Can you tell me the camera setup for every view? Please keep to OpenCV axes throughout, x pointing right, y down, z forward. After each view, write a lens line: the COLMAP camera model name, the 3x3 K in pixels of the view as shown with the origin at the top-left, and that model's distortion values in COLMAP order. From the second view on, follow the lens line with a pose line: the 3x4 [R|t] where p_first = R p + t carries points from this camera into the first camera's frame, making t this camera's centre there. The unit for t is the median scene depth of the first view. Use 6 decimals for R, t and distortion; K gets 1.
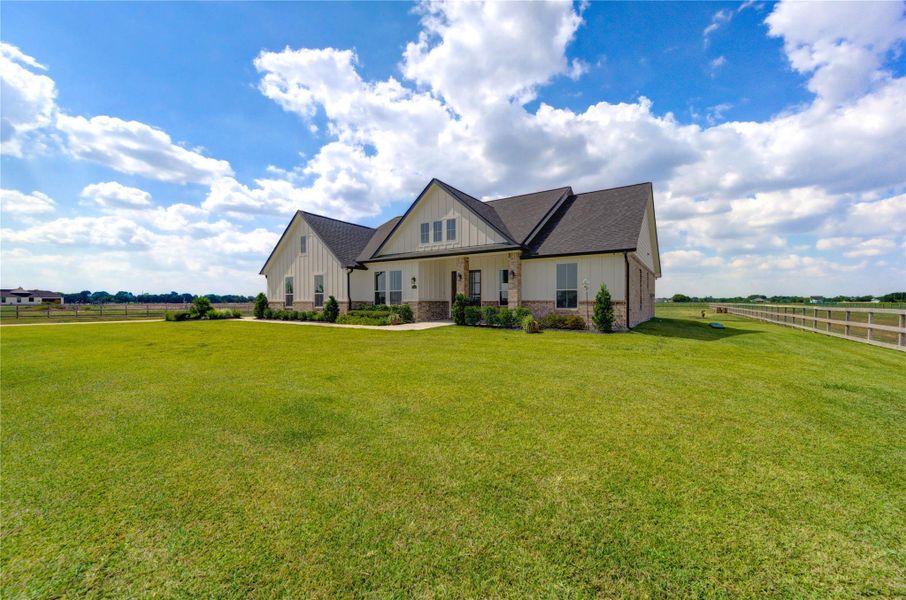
lens RADIAL K [[358.3, 0, 453.0], [0, 358.3, 300.0], [0, 0, 1]] dist [-0.002169, -0.000123]
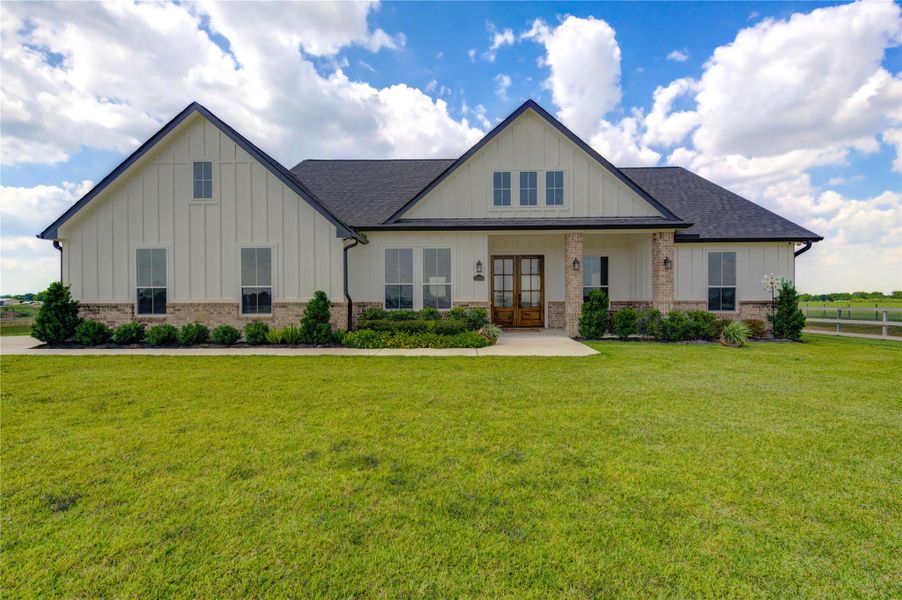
lens RADIAL K [[407.8, 0, 409.4], [0, 407.8, 299.3], [0, 0, 1]] dist [0.002212, 0.000396]
pose [[0.842018, 0.003549, 0.539438, -0.535162], [0.000661, 0.999971, -0.007611, 0.003591], [-0.539450, 0.006765, 0.841991, 0.468644]]
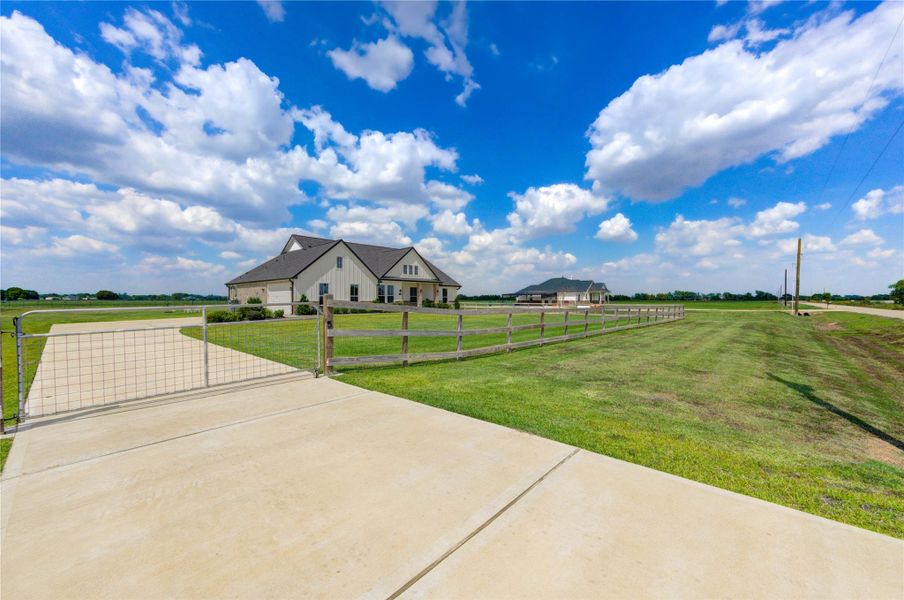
lens RADIAL K [[357.5, 0, 452.0], [0, 357.5, 300.0], [0, 0, 1]] dist [-0.002169, -0.000123]
pose [[0.145127, -0.000772, 0.989413, -2.014490], [-0.007629, 0.999969, 0.001899, -0.007503], [-0.989384, -0.007823, 0.145117, 0.373208]]
